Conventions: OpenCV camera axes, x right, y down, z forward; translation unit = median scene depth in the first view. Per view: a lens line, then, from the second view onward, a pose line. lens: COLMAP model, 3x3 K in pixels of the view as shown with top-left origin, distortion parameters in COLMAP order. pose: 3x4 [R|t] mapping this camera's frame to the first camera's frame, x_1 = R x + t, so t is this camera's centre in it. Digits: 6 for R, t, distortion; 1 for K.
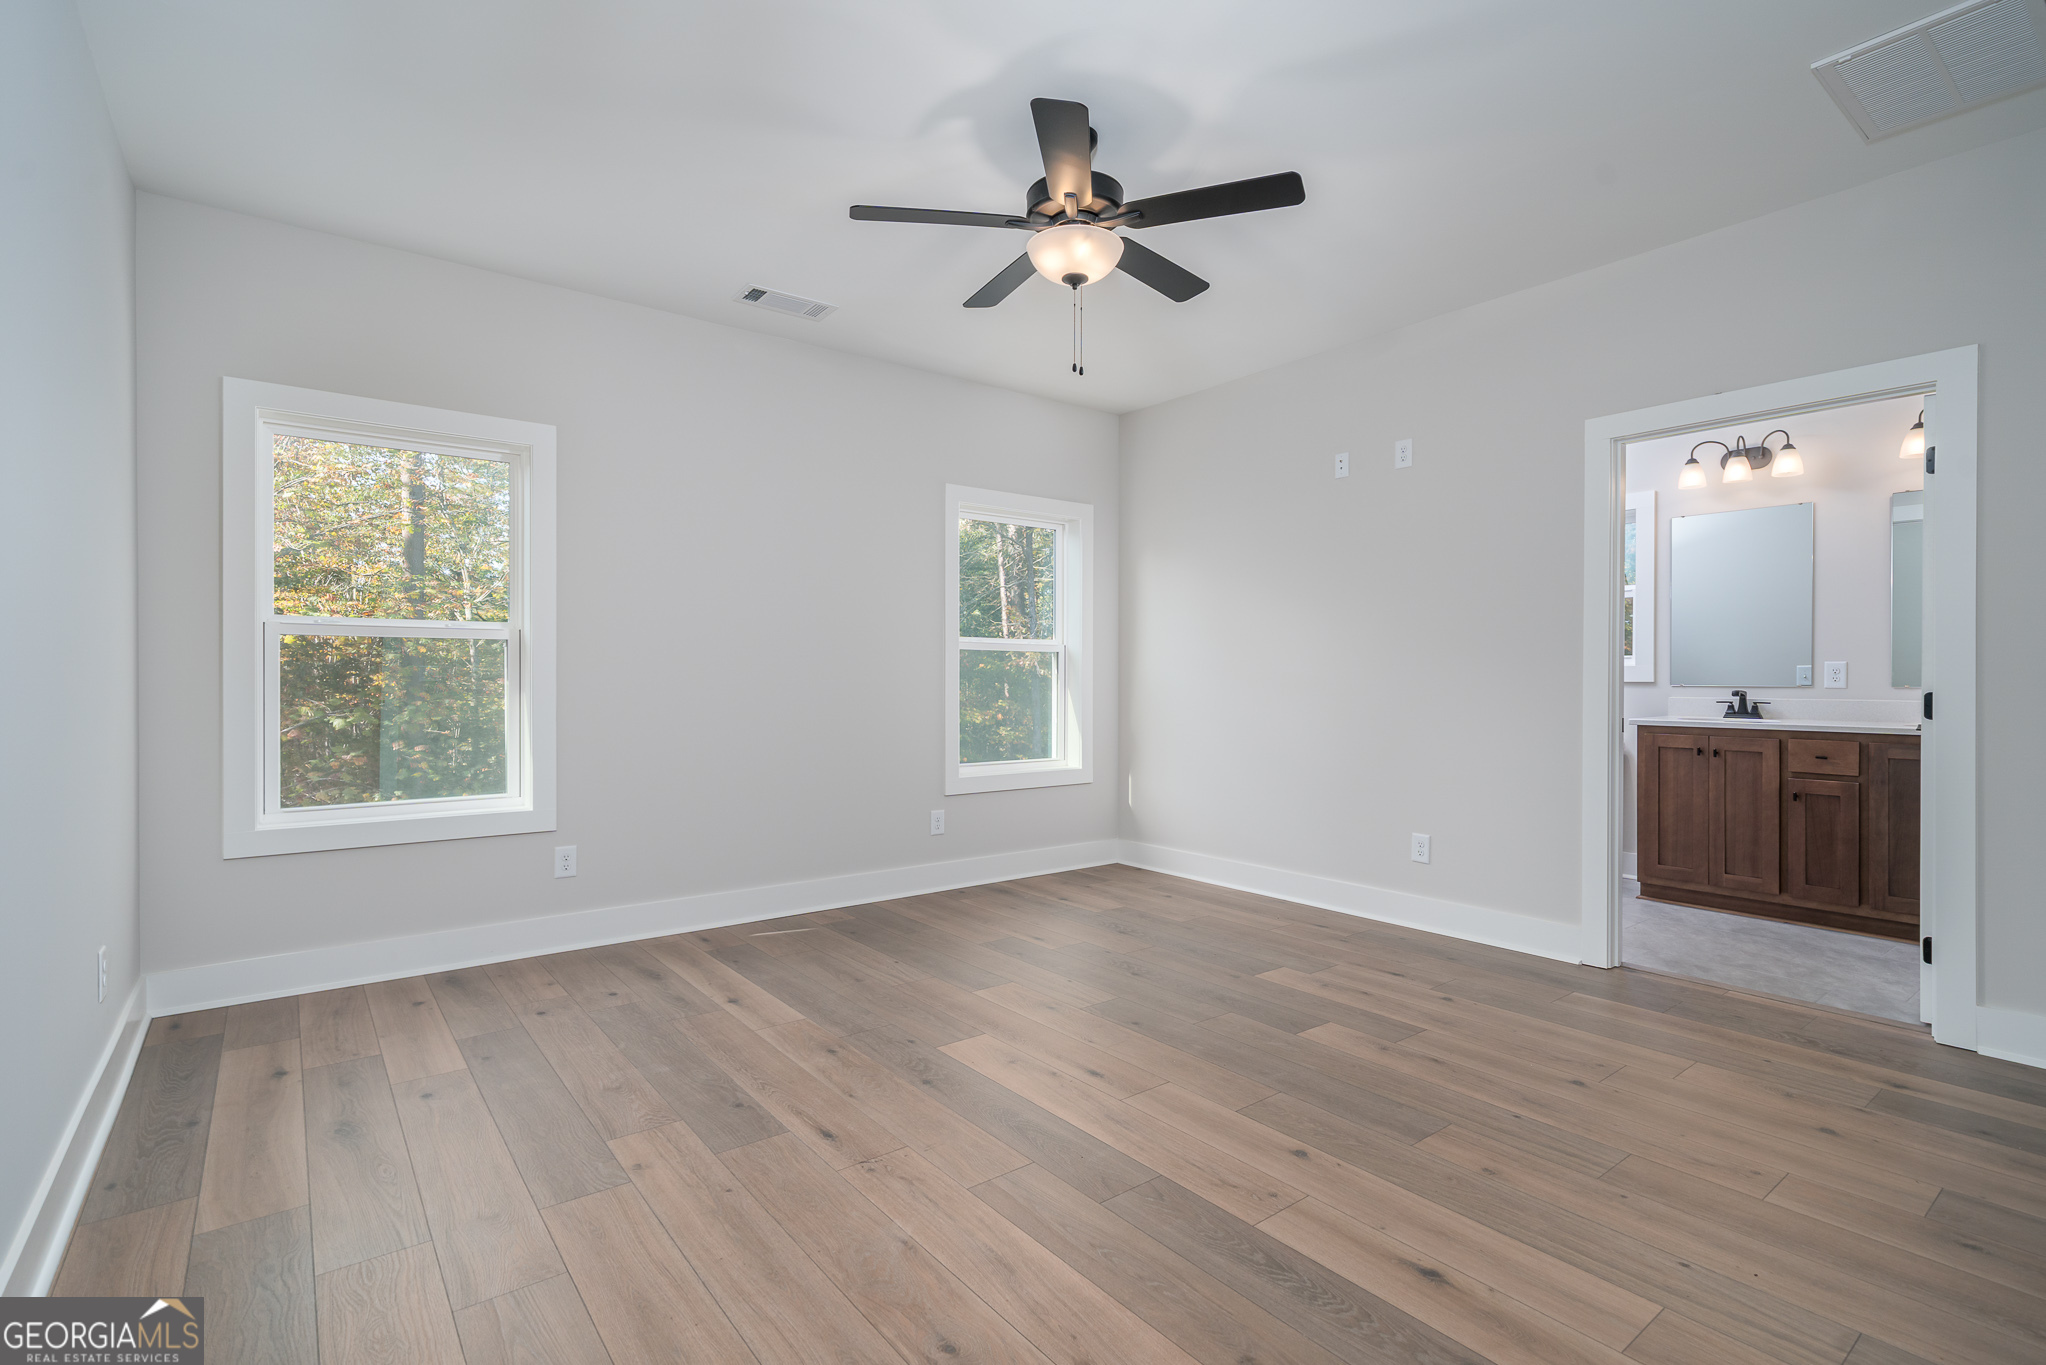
lens RADIAL K [[946.7, 0, 1018.5], [0, 946.7, 688.6], [0, 0, 1]] dist [-0.000339, -0.000364]
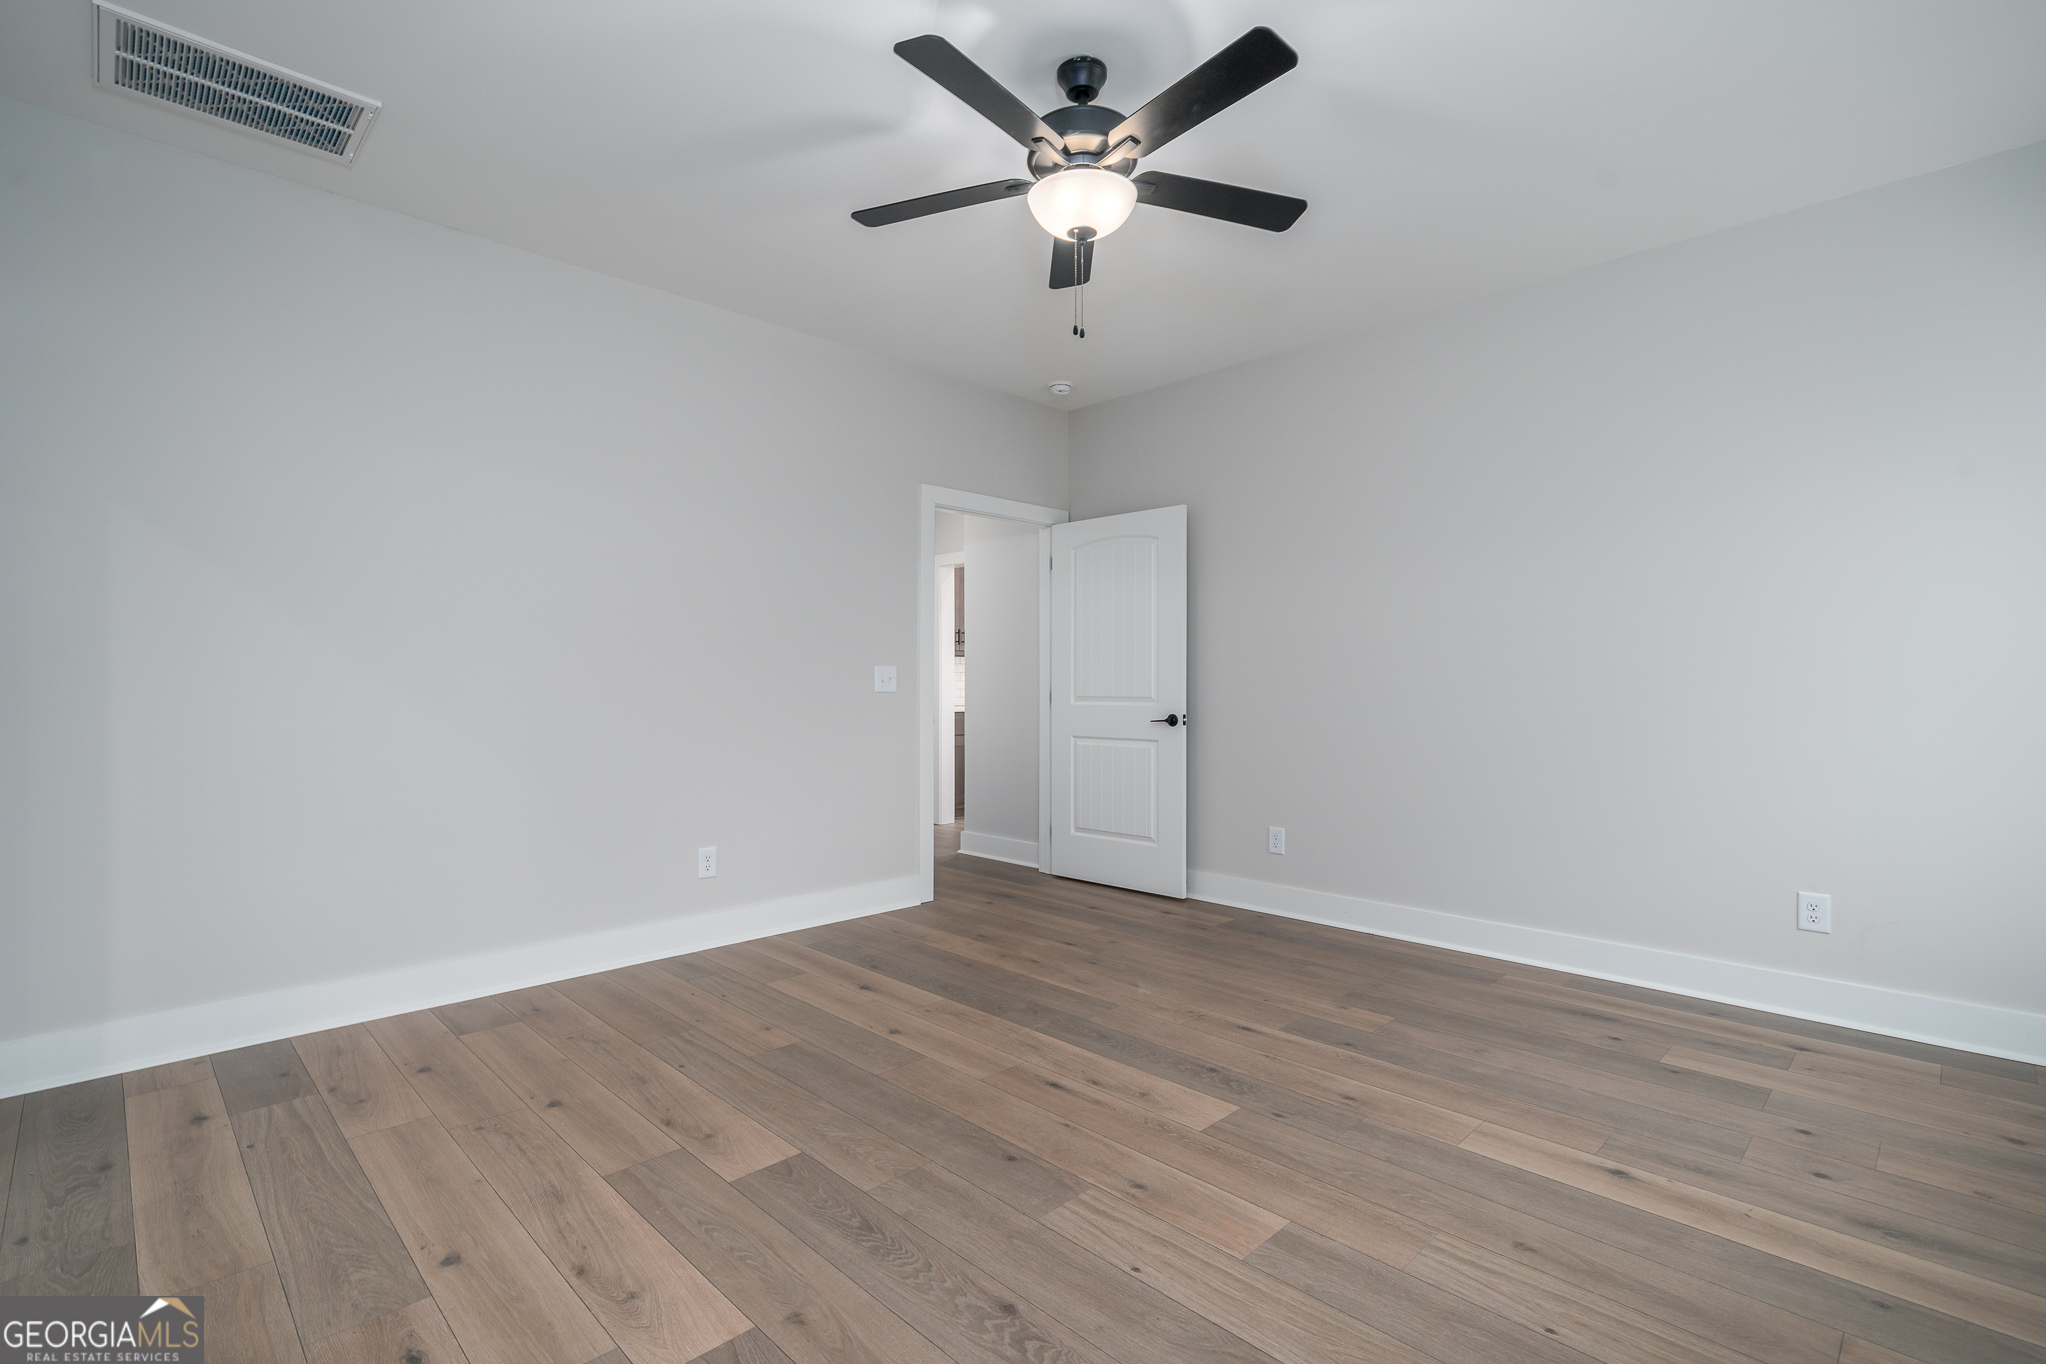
lens RADIAL K [[946.7, 0, 1018.5], [0, 946.7, 688.1], [0, 0, 1]] dist [-0.000339, -0.000364]
pose [[-0.992978, 0.000159, -0.118303, 0.223107], [-0.001857, 0.999855, 0.016936, -0.020046], [0.118288, 0.017036, -0.992833, 1.872862]]
